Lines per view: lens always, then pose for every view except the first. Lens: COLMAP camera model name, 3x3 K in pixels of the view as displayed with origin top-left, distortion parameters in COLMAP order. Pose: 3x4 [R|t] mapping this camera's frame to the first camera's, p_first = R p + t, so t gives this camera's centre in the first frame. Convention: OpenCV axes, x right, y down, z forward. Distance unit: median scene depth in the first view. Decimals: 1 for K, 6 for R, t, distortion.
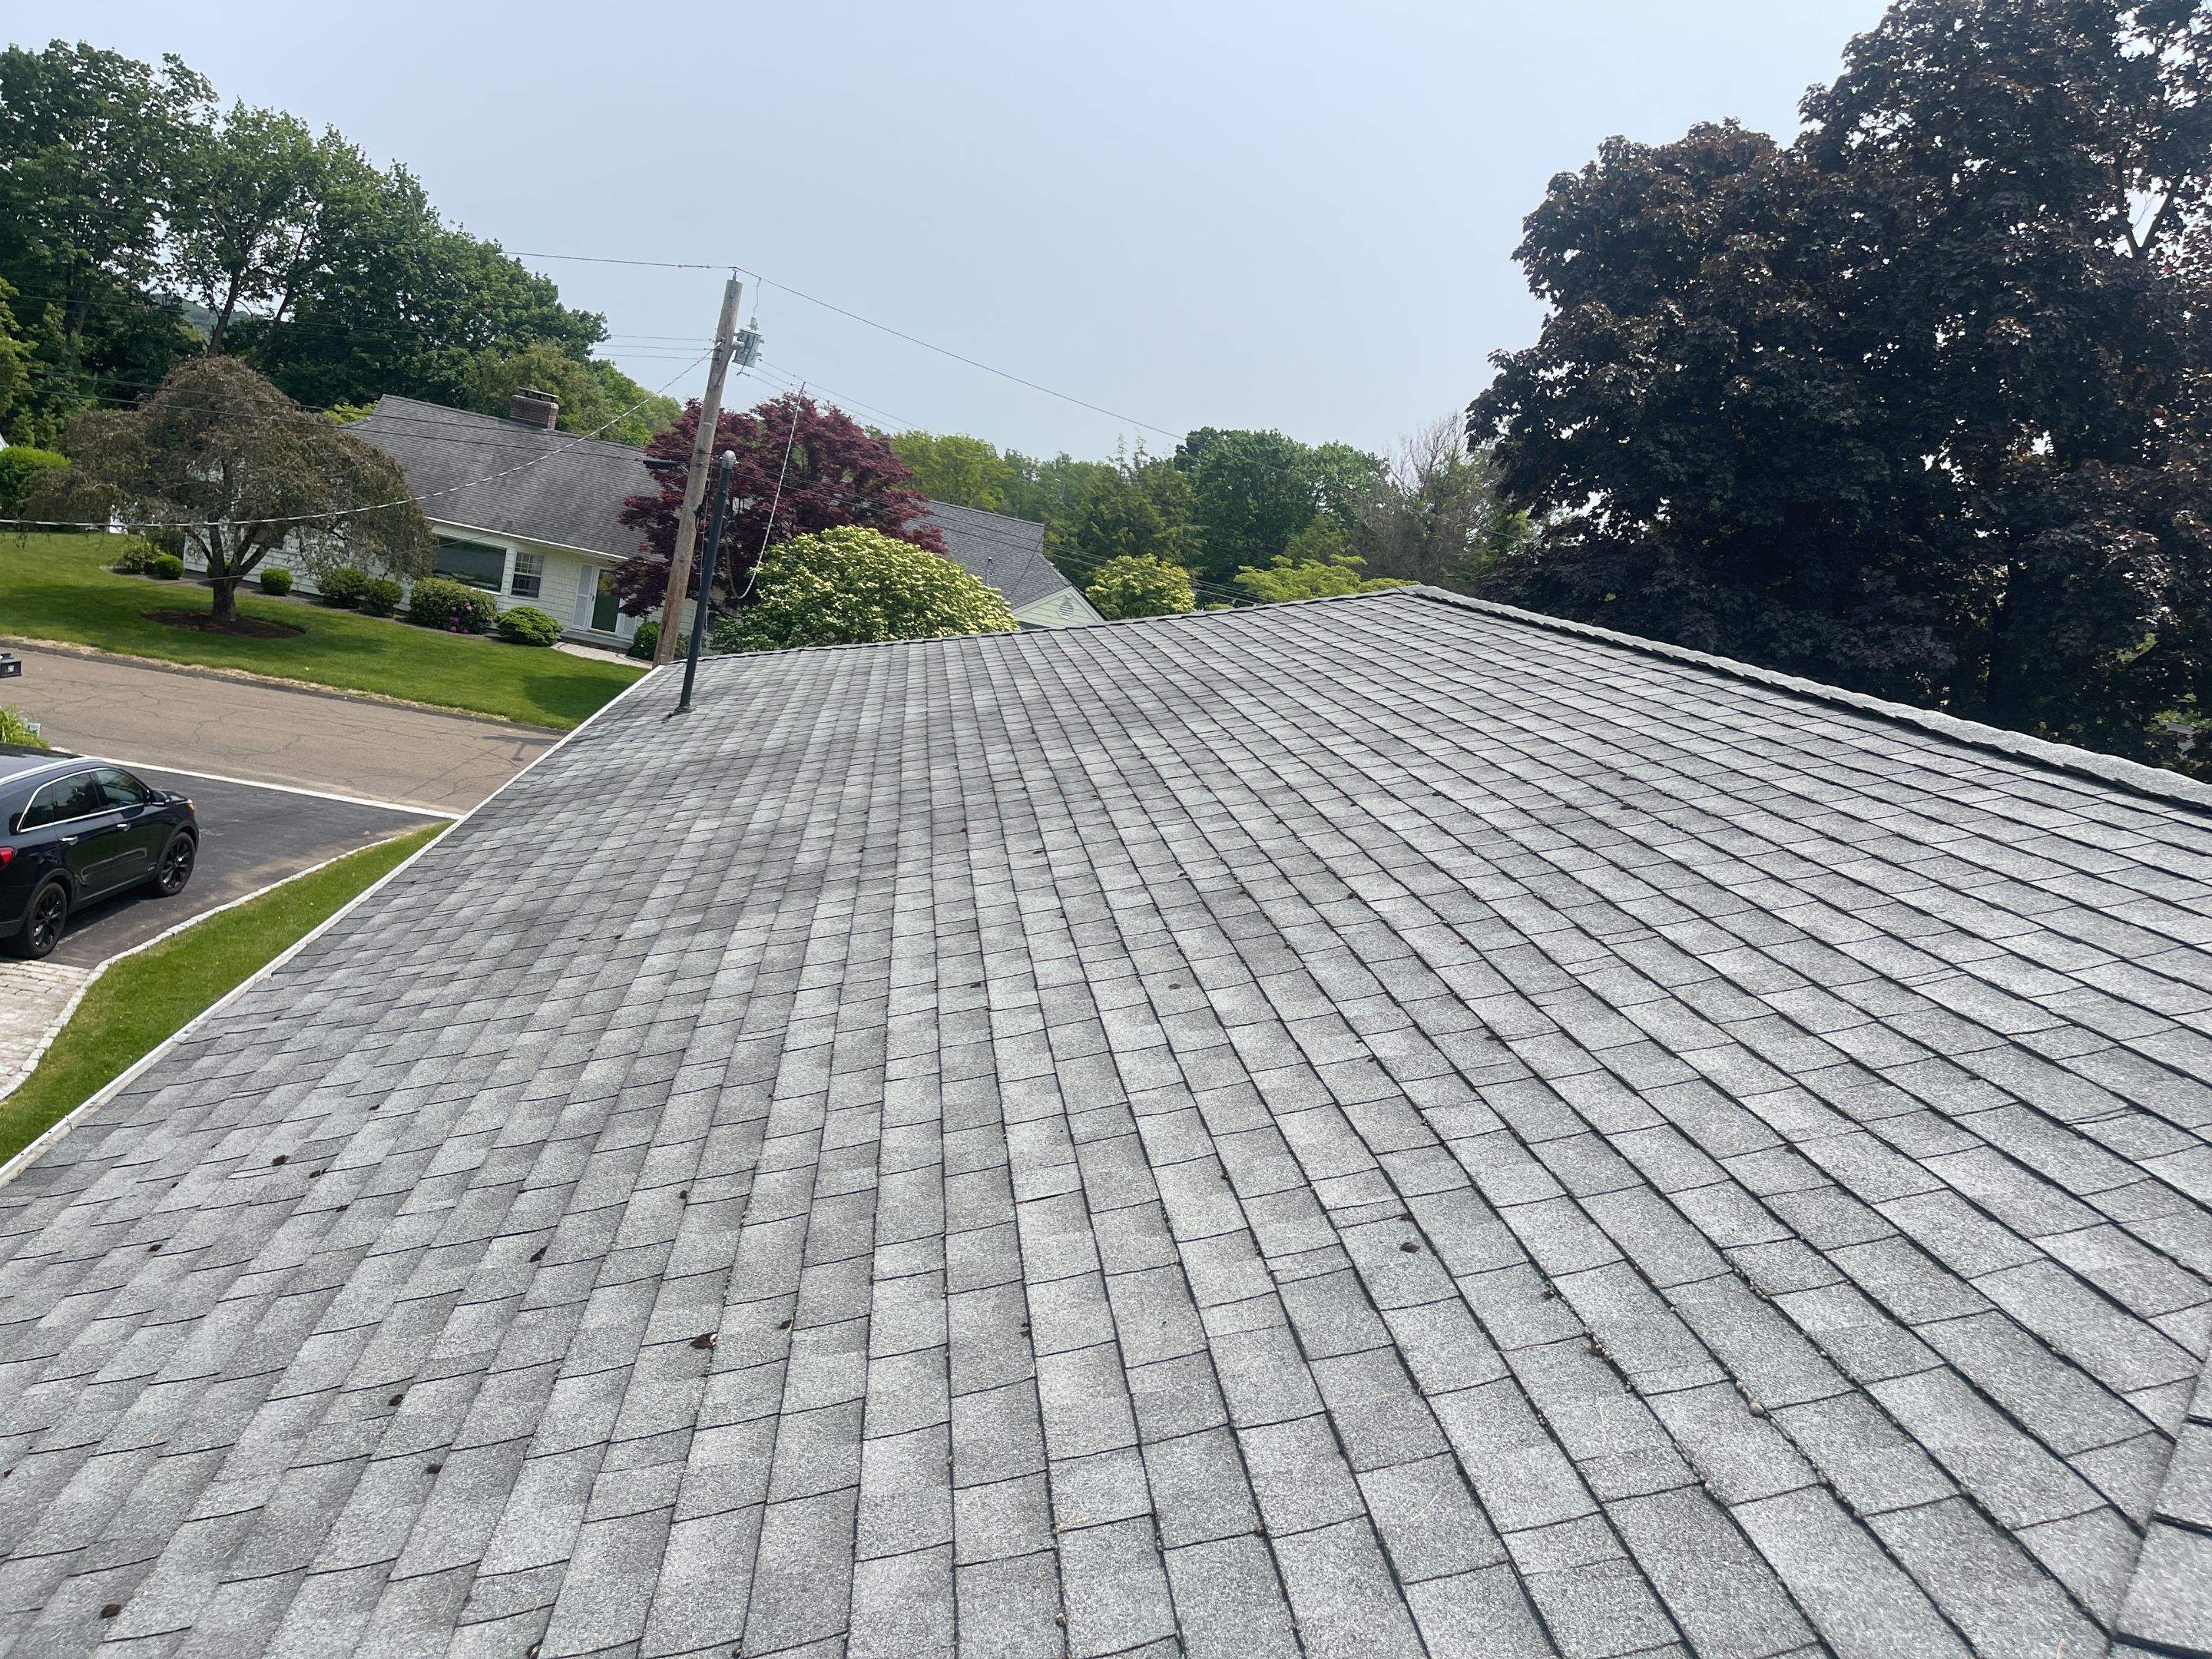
lens RADIAL K [[1653.3, 0, 1116.4], [0, 1653.3, 824.1], [0, 0, 1]] dist [0.065139, -0.096187]
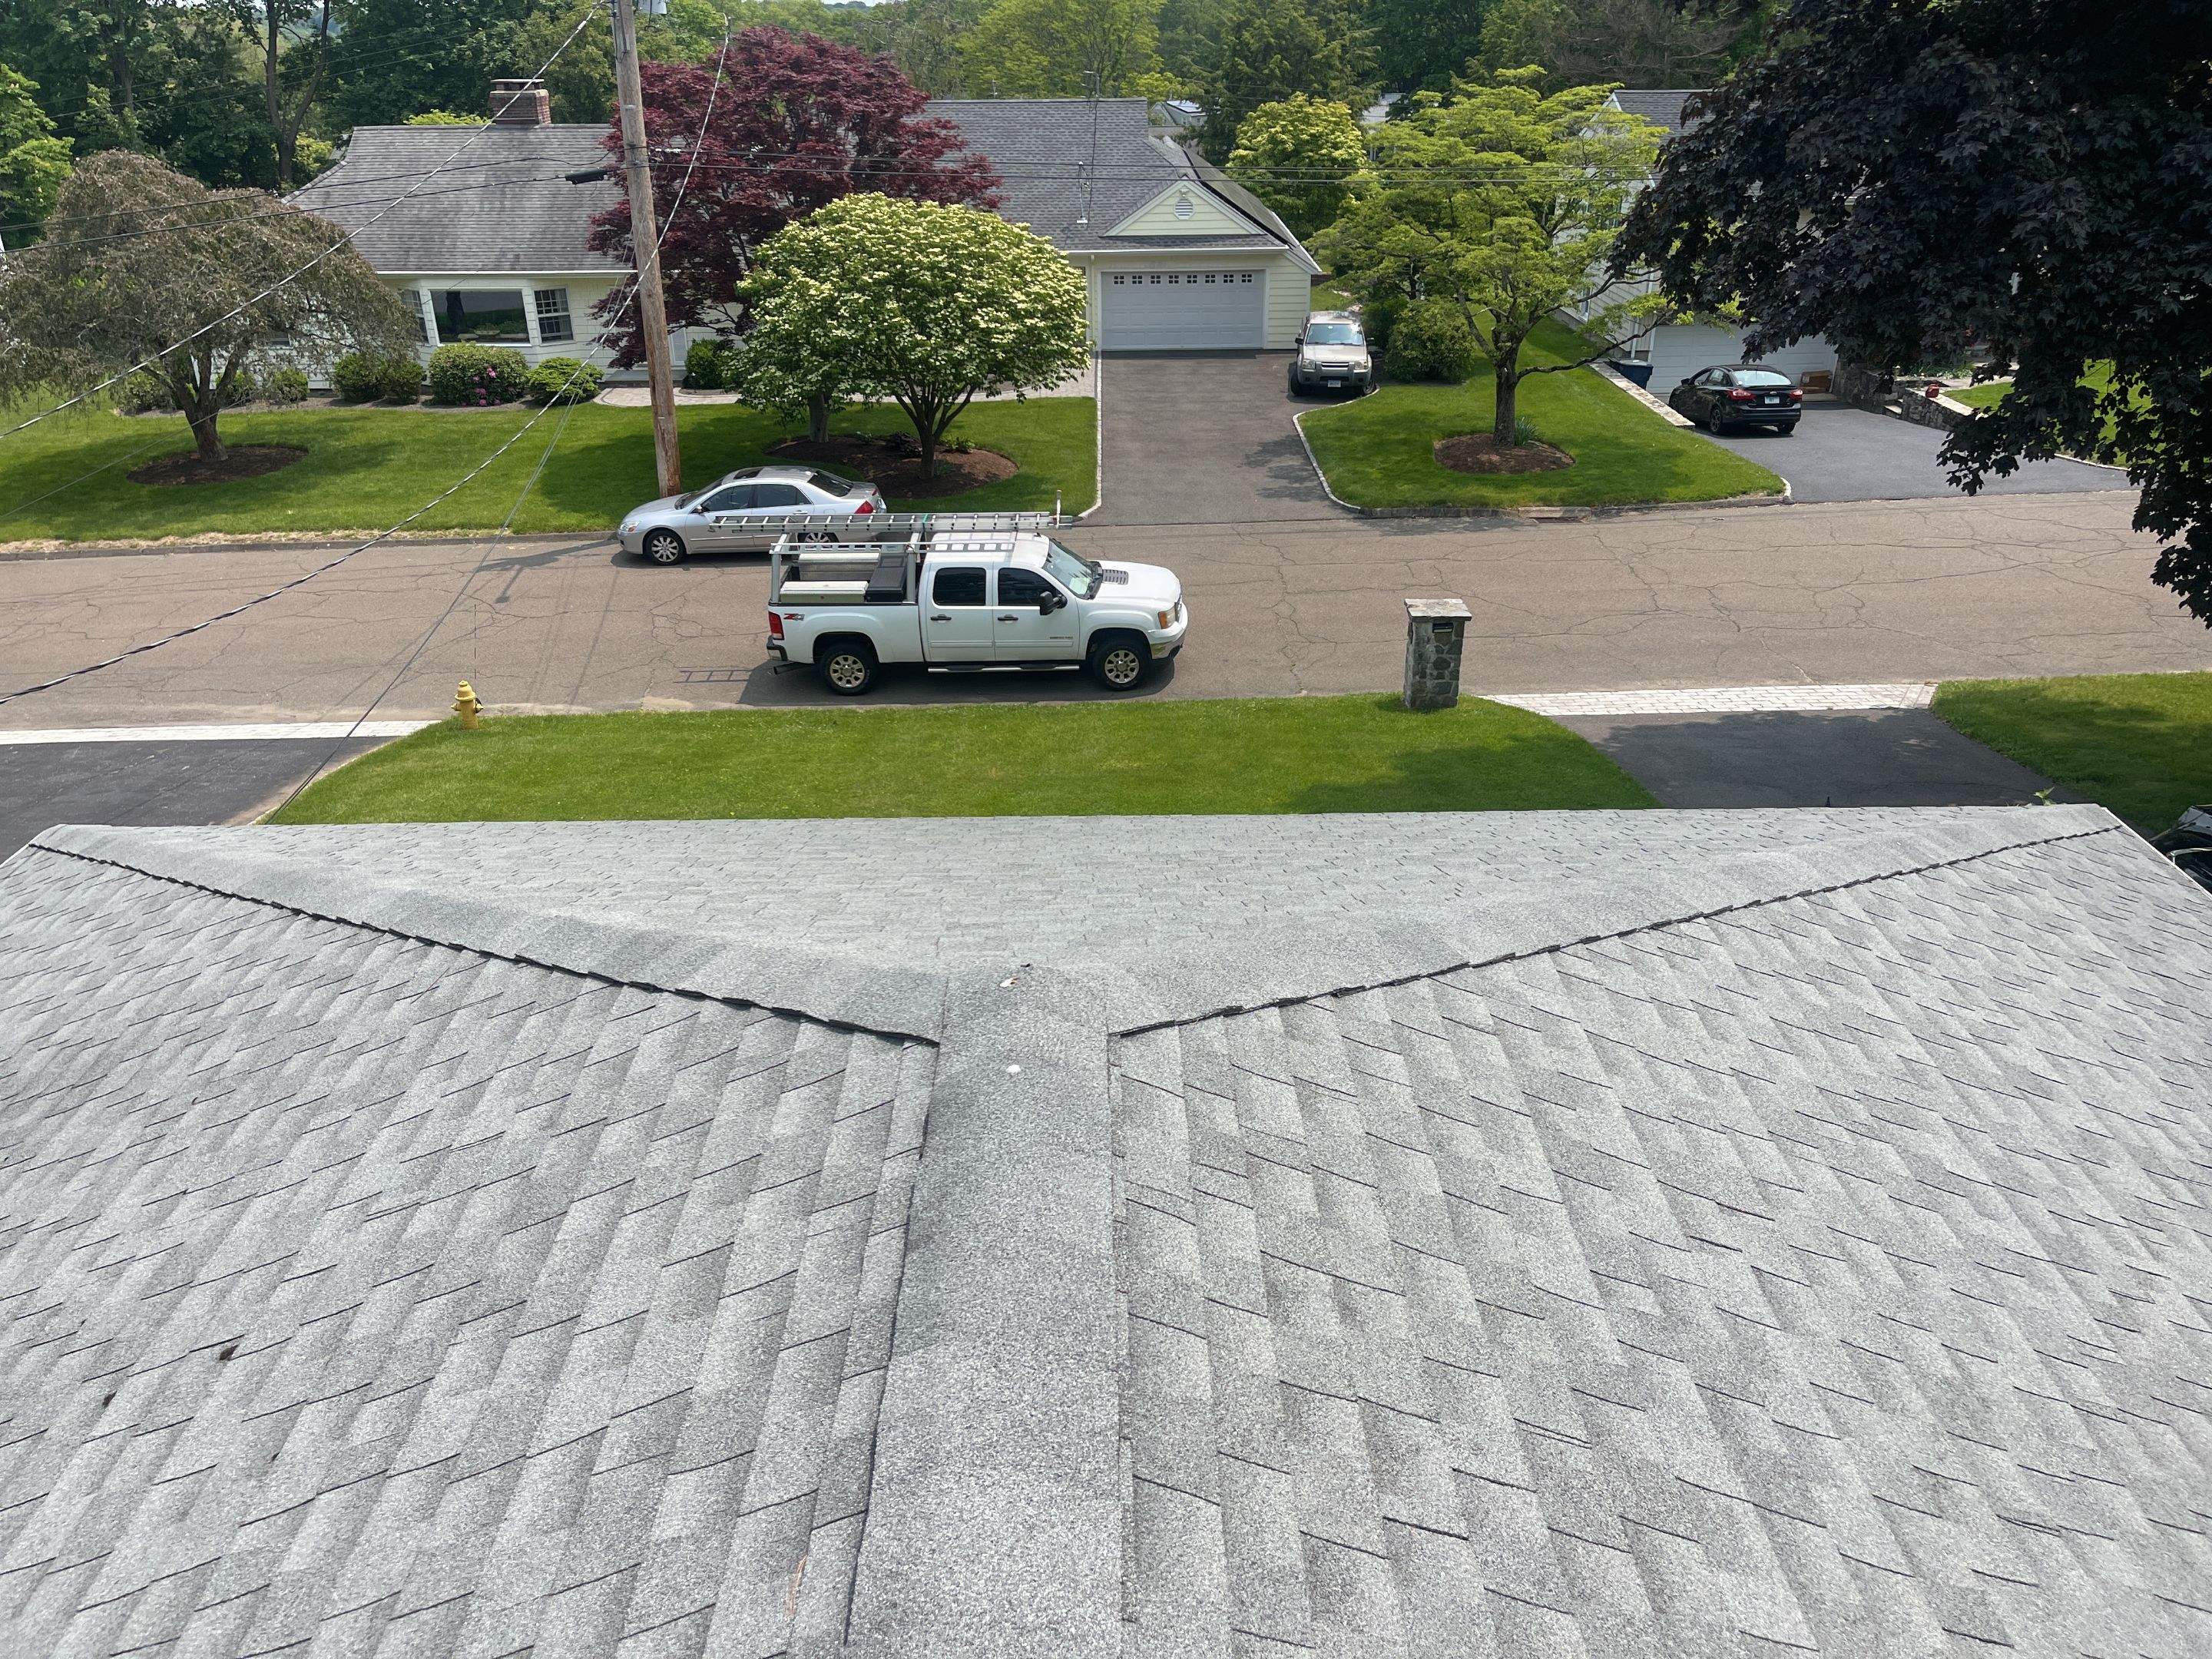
lens RADIAL K [[1633.1, 0, 1103.8], [0, 1633.1, 823.1], [0, 0, 1]] dist [0.068331, -0.092901]
pose [[0.968981, -0.147714, -0.198131, 0.063167], [0.193907, 0.951469, 0.238971, -0.057843], [0.153216, -0.269977, 0.950598, 0.192731]]
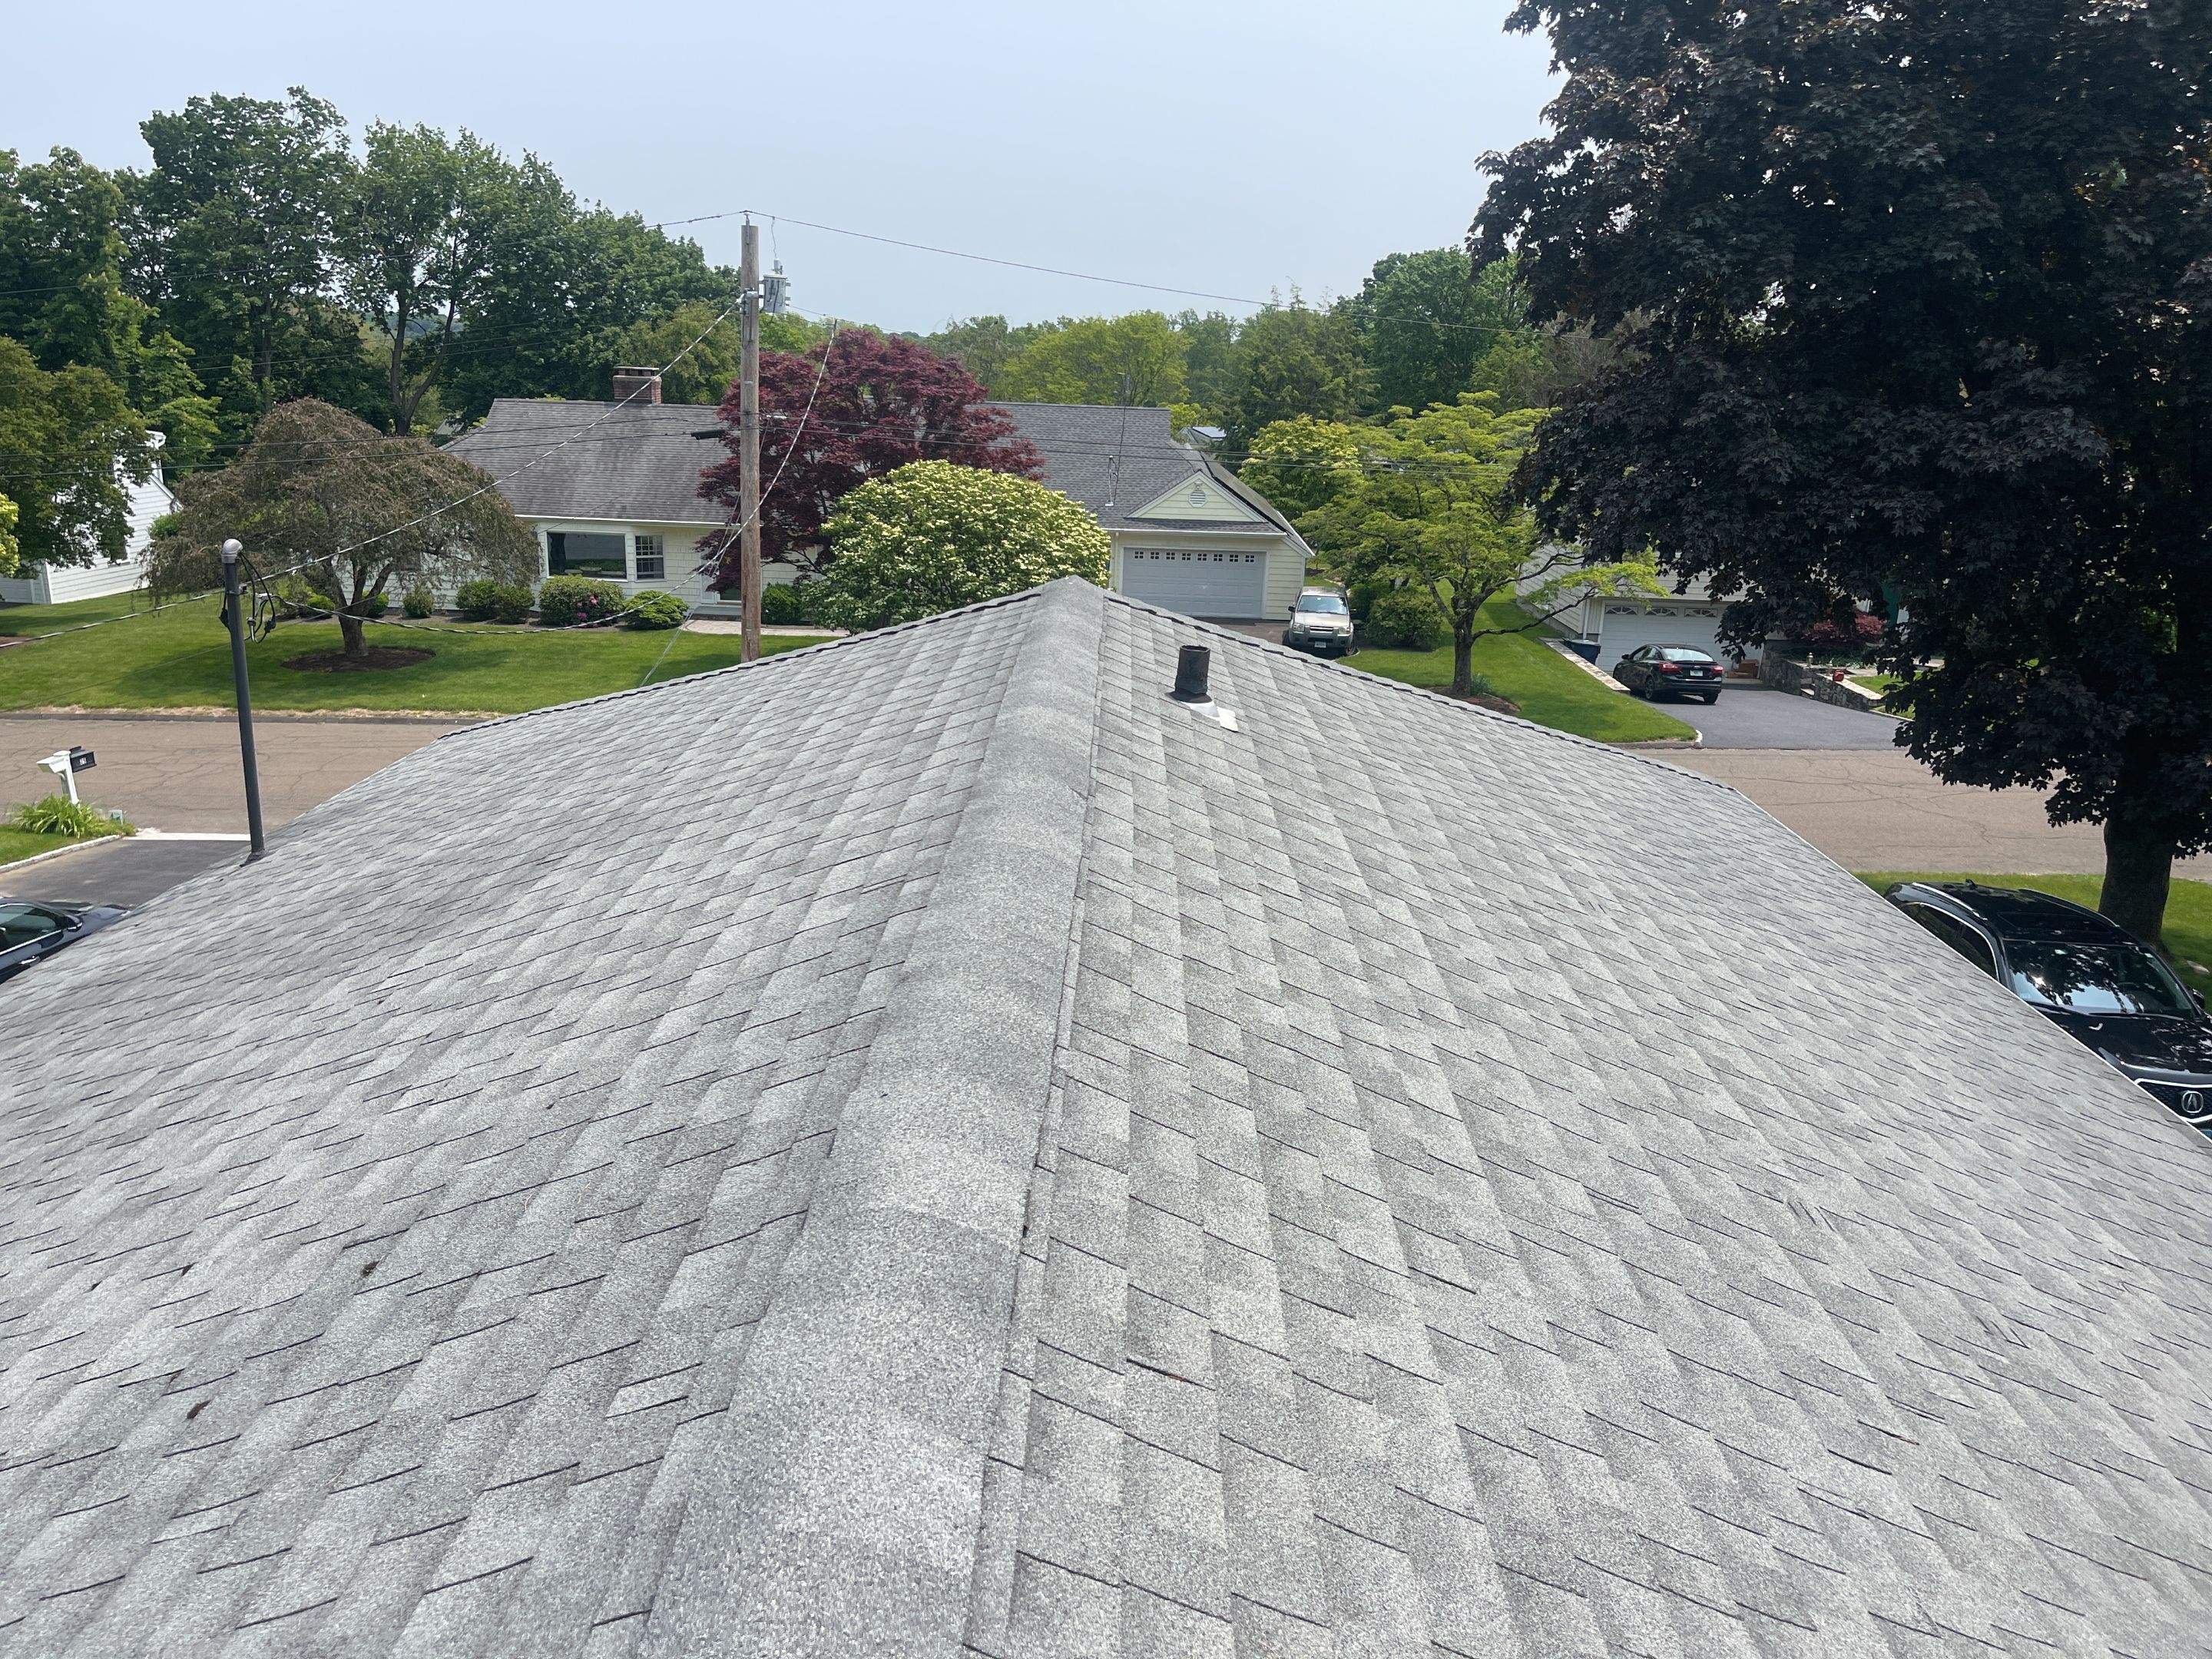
lens RADIAL K [[1635.2, 0, 1096.6], [0, 1635.2, 837.8], [0, 0, 1]] dist [0.060653, -0.069769]
pose [[0.974742, -0.130359, -0.181341, 0.077482], [0.145728, 0.986544, 0.074128, -0.021131], [0.169238, -0.098682, 0.980622, 0.072141]]
